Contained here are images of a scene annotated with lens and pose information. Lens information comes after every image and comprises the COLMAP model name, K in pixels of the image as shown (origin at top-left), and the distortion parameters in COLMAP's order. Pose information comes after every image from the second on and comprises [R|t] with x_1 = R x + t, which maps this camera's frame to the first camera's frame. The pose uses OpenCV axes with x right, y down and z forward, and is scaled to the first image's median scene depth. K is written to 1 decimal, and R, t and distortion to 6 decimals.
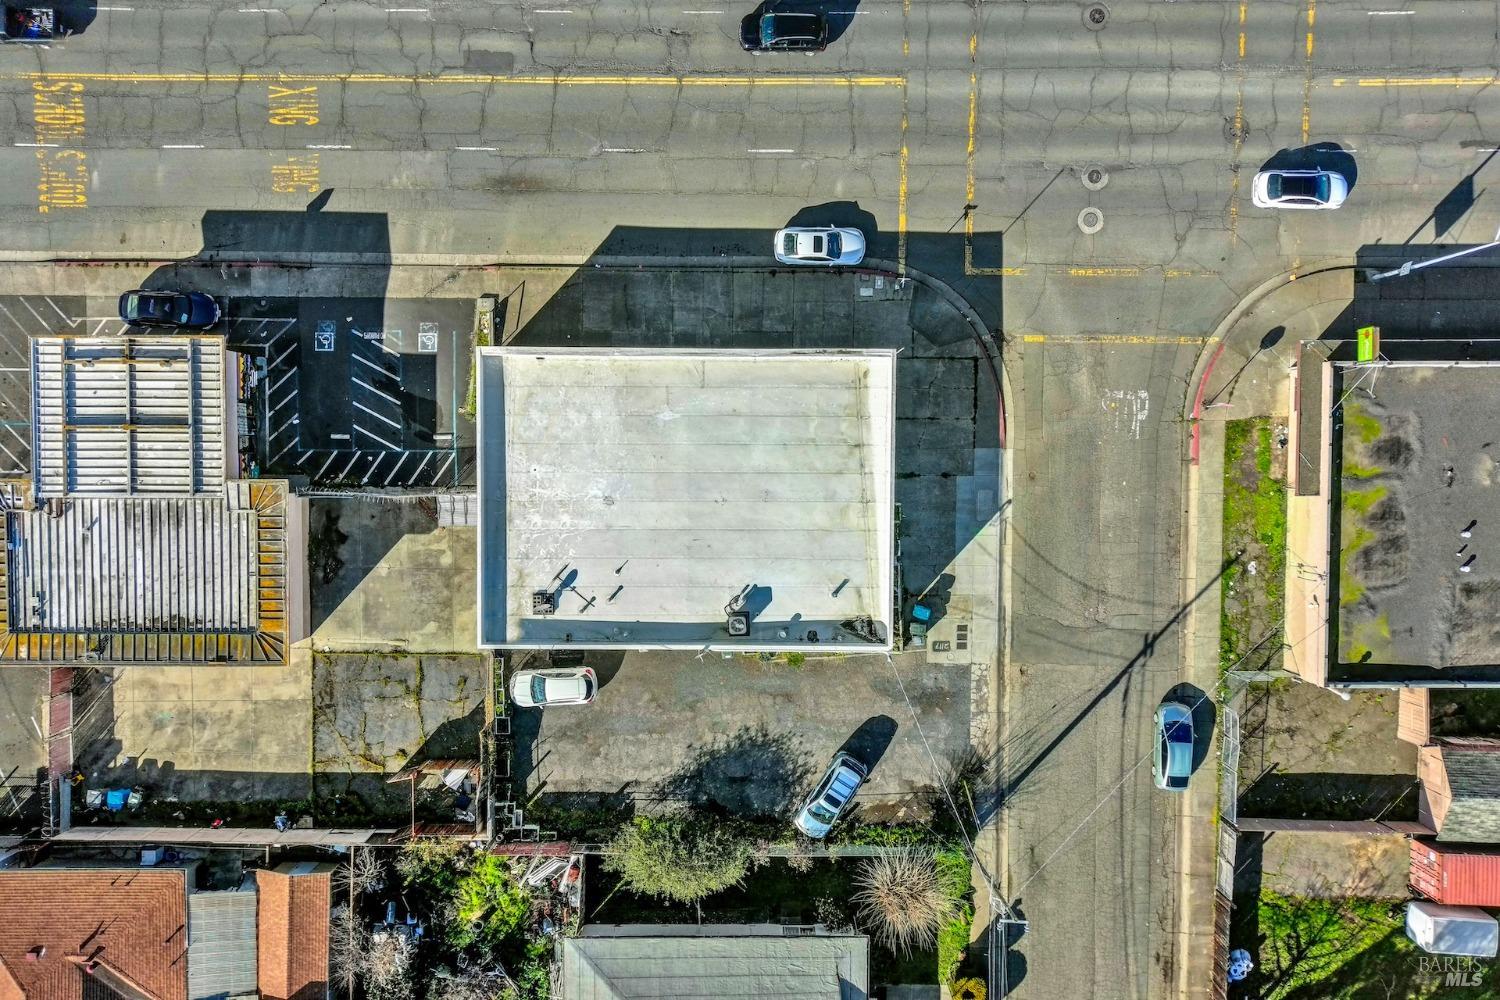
lens RADIAL K [[1111.0, 0, 752.0], [0, 1111.0, 495.1], [0, 0, 1]] dist [0.094278, -0.125288]
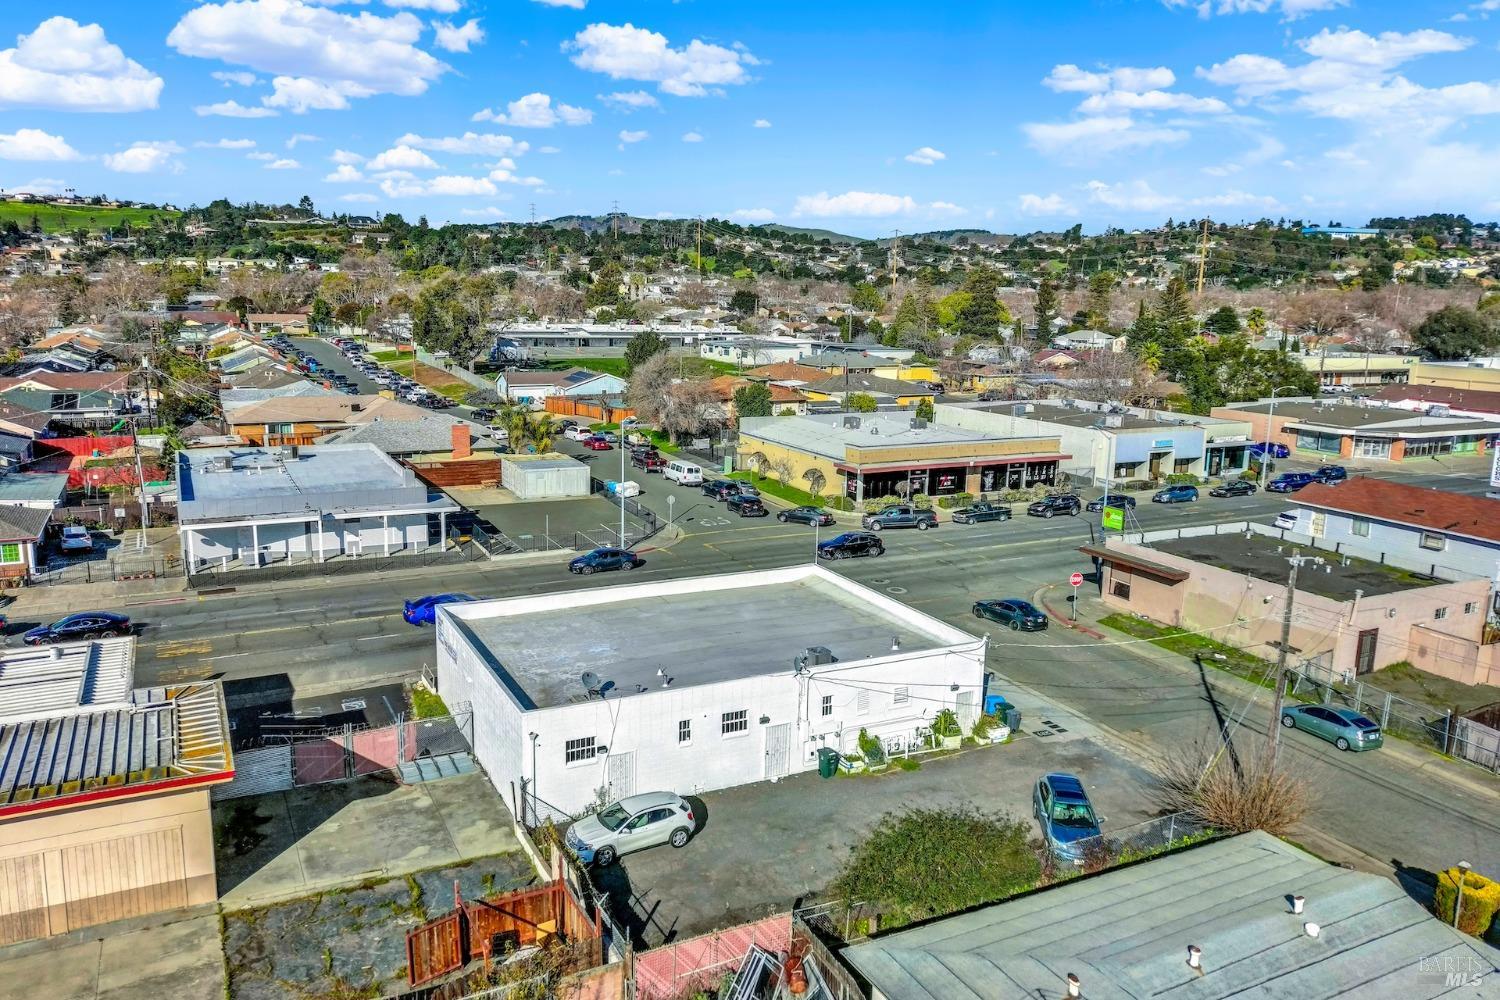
lens RADIAL K [[1108.3, 0, 756.6], [0, 1108.3, 495.6], [0, 0, 1]] dist [0.091687, -0.138691]
pose [[0.886452, -0.066504, 0.458017, -0.400866], [0.462784, 0.139831, -0.875373, 0.756494], [-0.005829, 0.987940, 0.154730, 0.699111]]
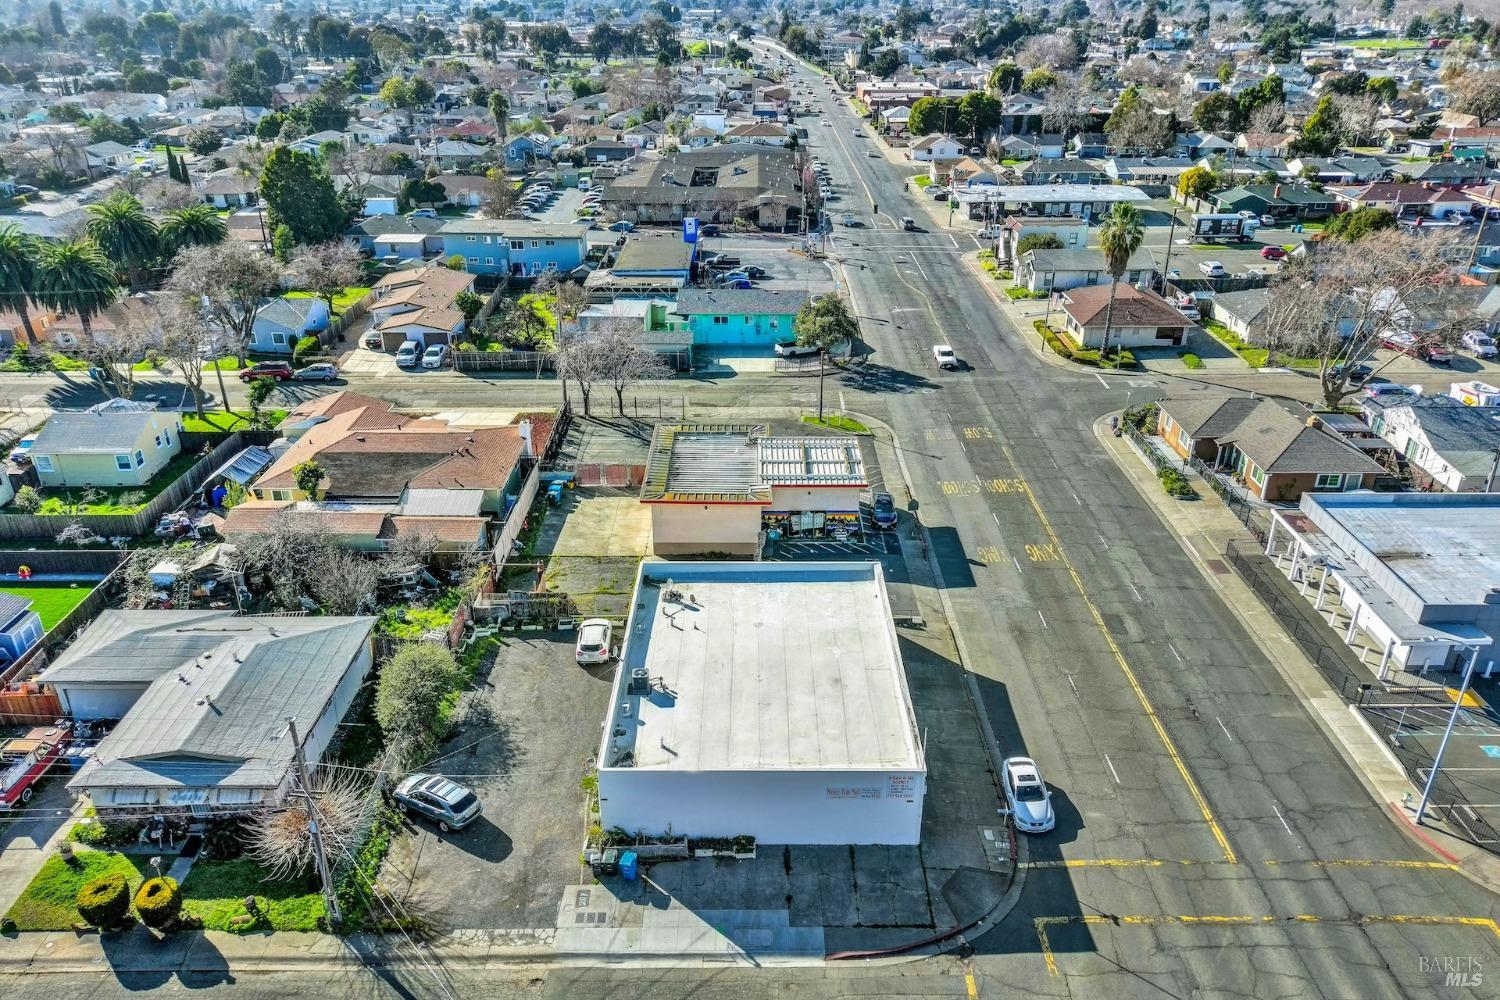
lens RADIAL K [[1112.5, 0, 753.4], [0, 1112.5, 568.9], [0, 0, 1]] dist [0.090105, -0.124193]
pose [[0.005723, 0.465987, -0.884773, 0.802091], [-0.999324, -0.029455, -0.021977, 0.034525], [-0.036302, 0.884301, 0.465503, 0.393528]]
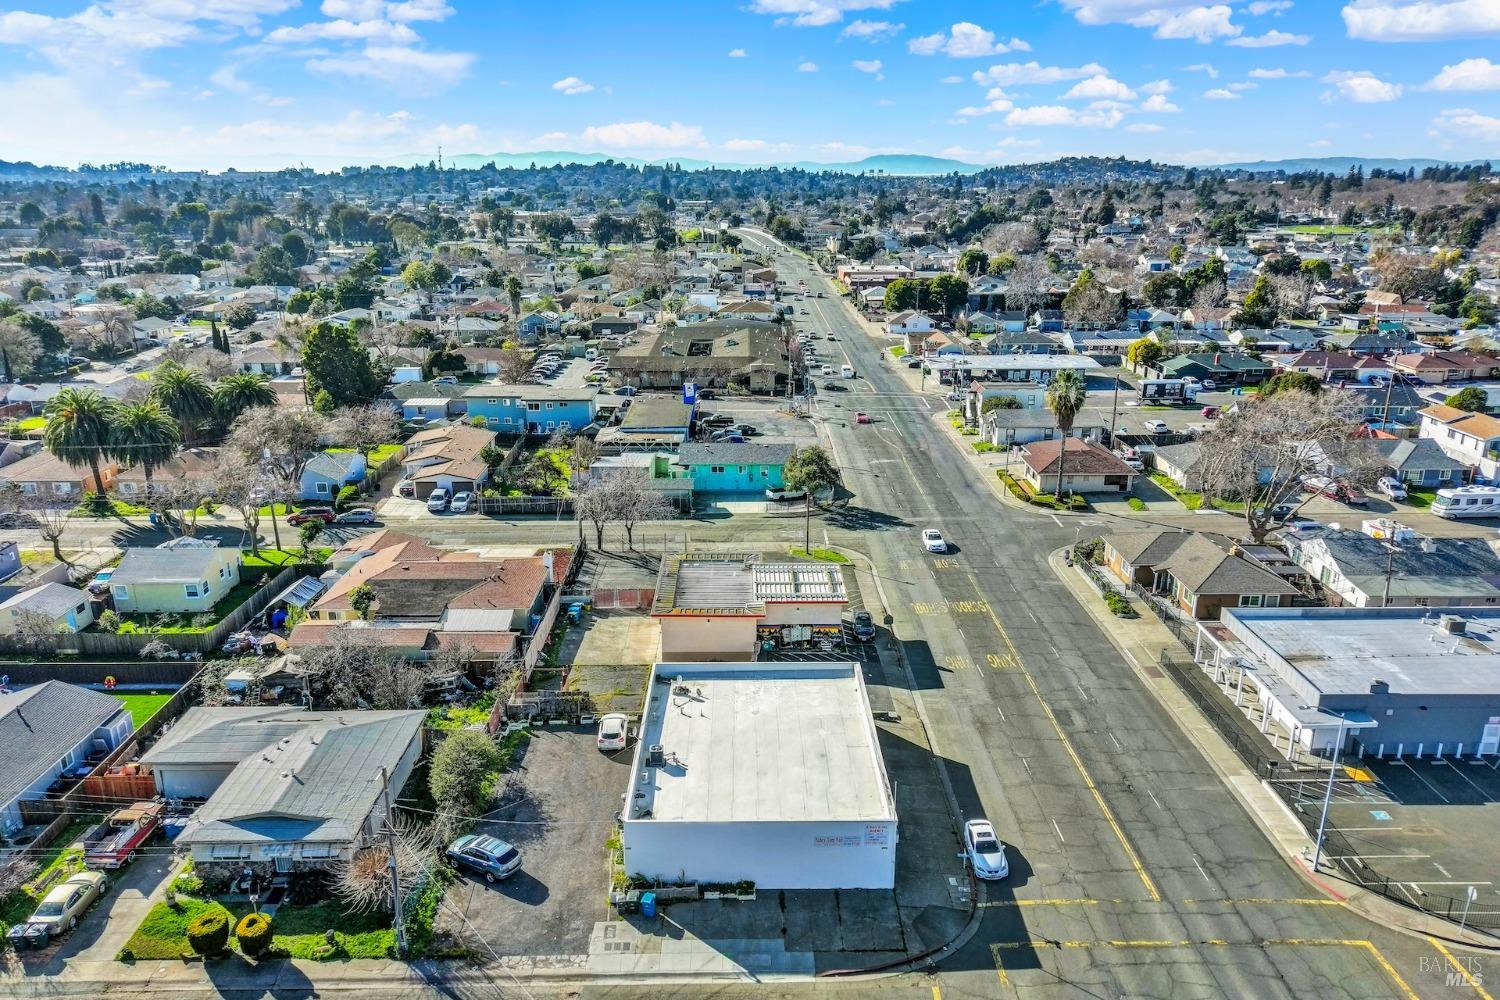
lens RADIAL K [[1110.9, 0, 753.0], [0, 1110.9, 551.7], [0, 0, 1]] dist [0.101839, -0.159409]
pose [[0.015439, 0.323847, -0.945984, 1.008453], [-0.999242, -0.028806, -0.026169, 0.045557], [-0.035725, 0.945671, 0.323157, 0.362422]]
